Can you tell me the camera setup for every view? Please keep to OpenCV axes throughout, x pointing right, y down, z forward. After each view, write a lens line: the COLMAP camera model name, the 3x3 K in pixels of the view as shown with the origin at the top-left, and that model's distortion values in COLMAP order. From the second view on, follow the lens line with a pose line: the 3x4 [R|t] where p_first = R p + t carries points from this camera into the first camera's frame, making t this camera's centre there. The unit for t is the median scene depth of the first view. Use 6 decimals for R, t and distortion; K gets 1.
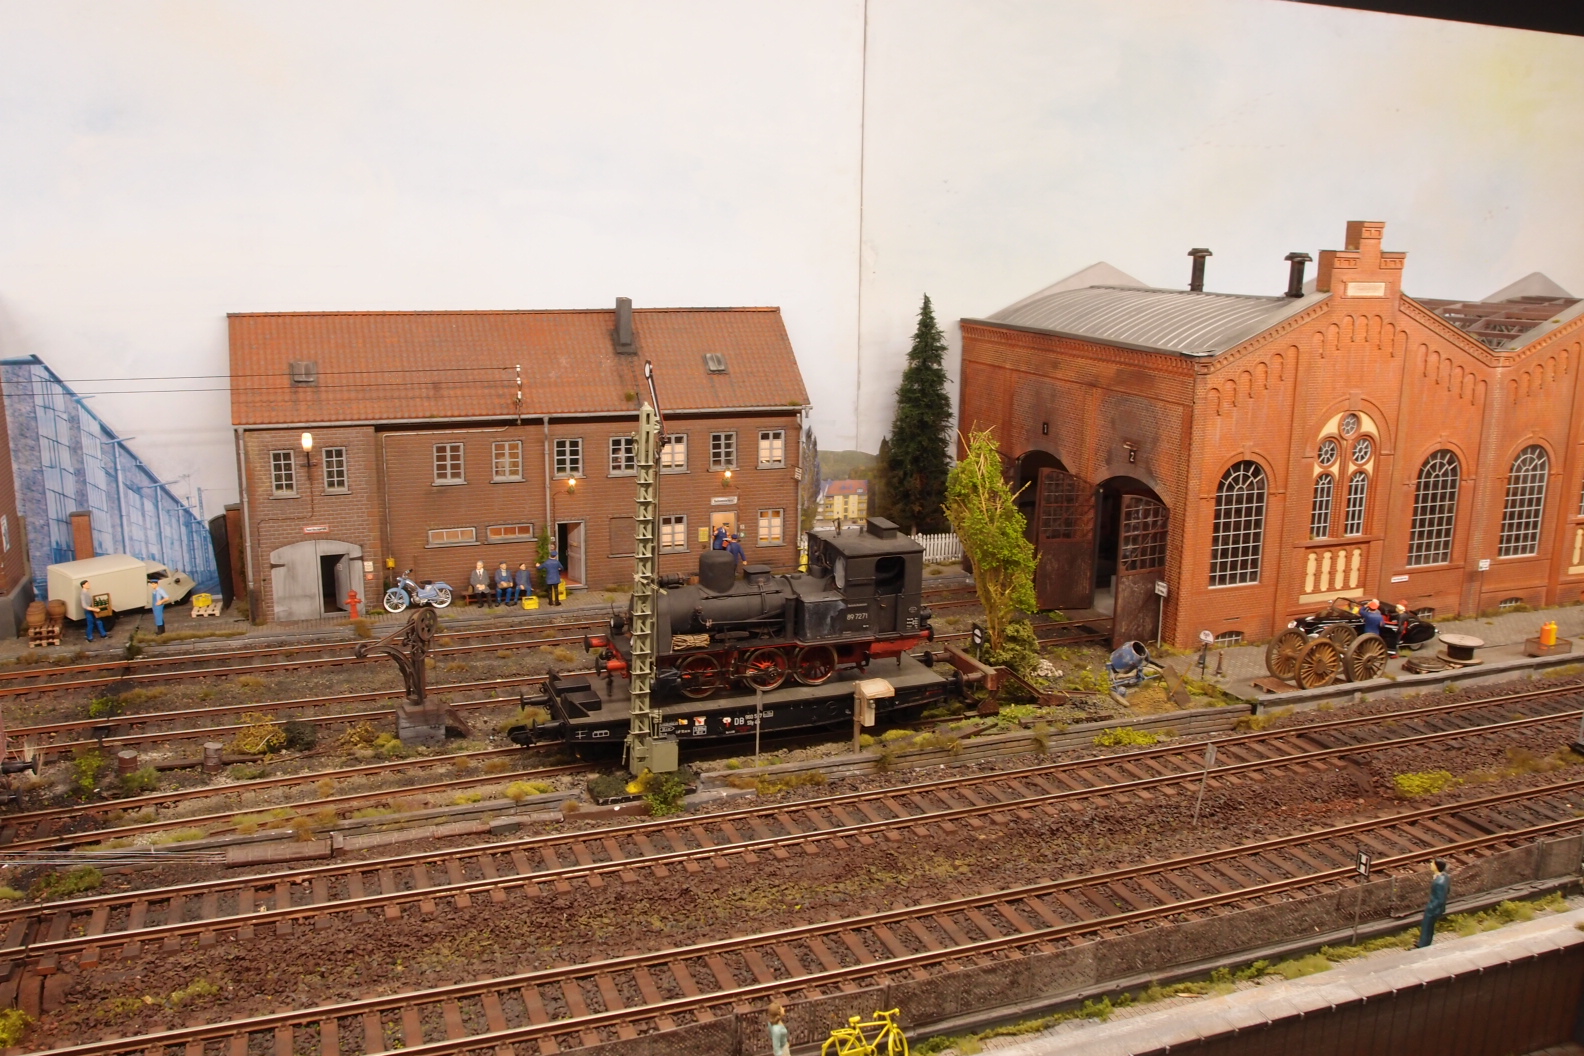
lens RADIAL K [[1286.6, 0, 792.0], [0, 1286.6, 528.0], [0, 0, 1]] dist [-0.085701, 0.053718]
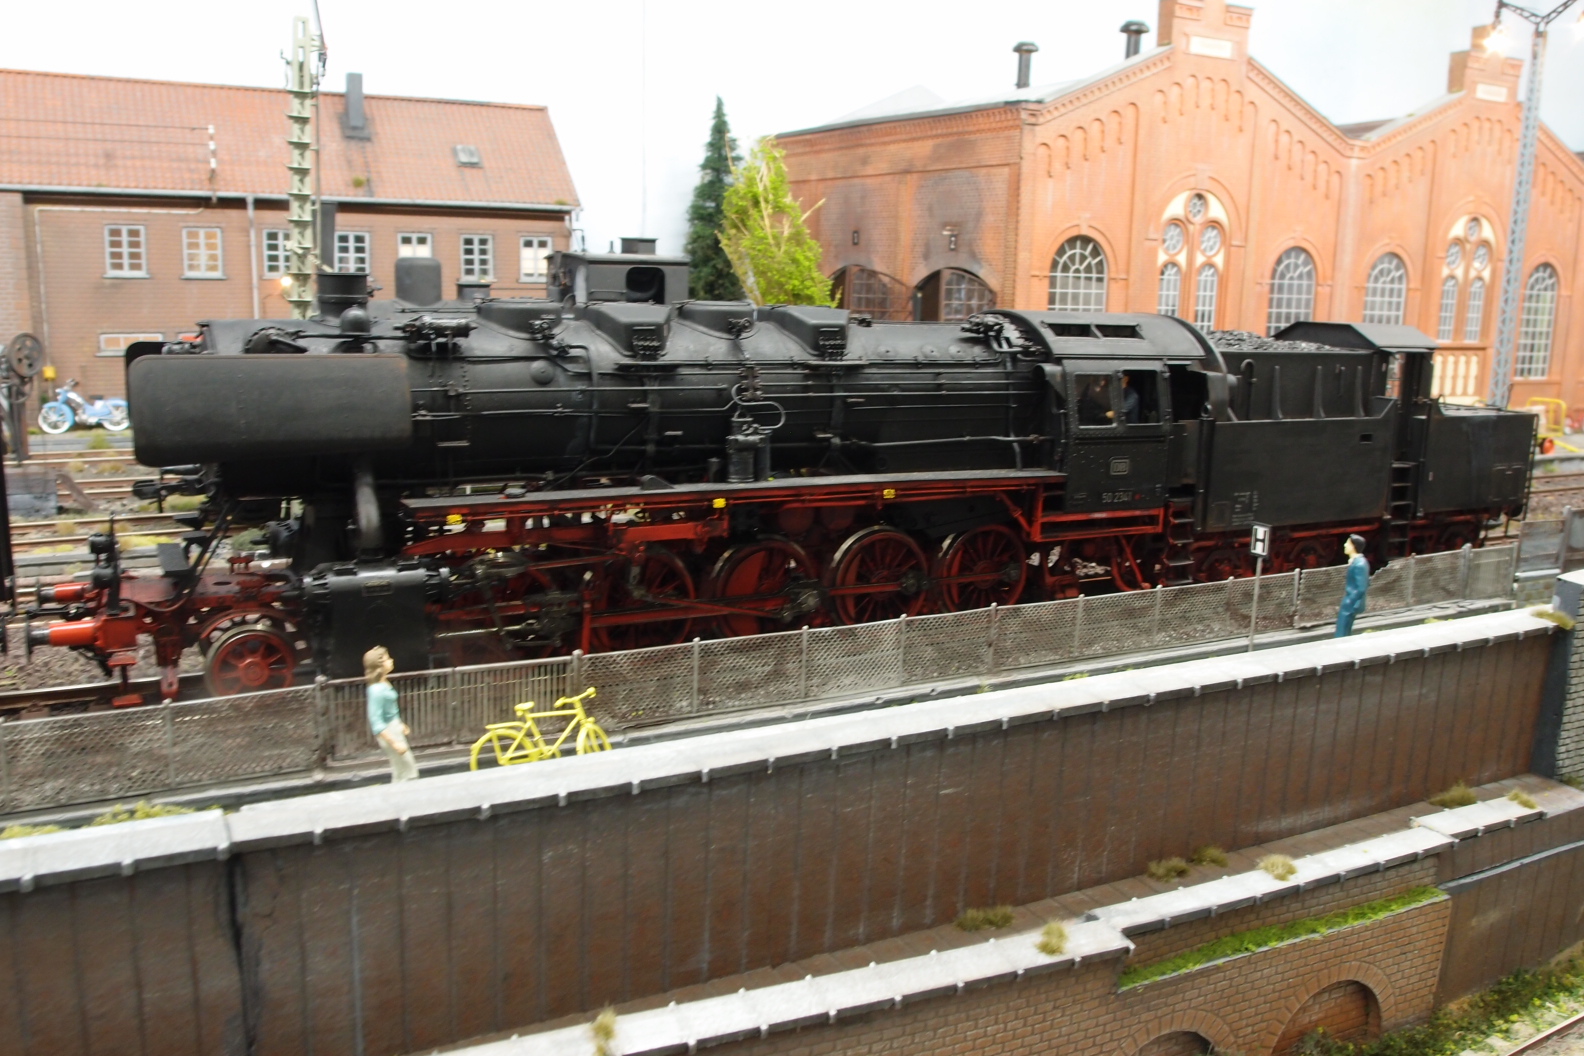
lens RADIAL K [[1286.6, 0, 792.0], [0, 1286.6, 528.0], [0, 0, 1]] dist [-0.085701, 0.053718]
pose [[0.992317, -0.016512, 0.122613, 0.050109], [0.018700, 0.999685, -0.016717, 0.147479], [-0.122299, 0.018881, 0.992314, 0.163518]]
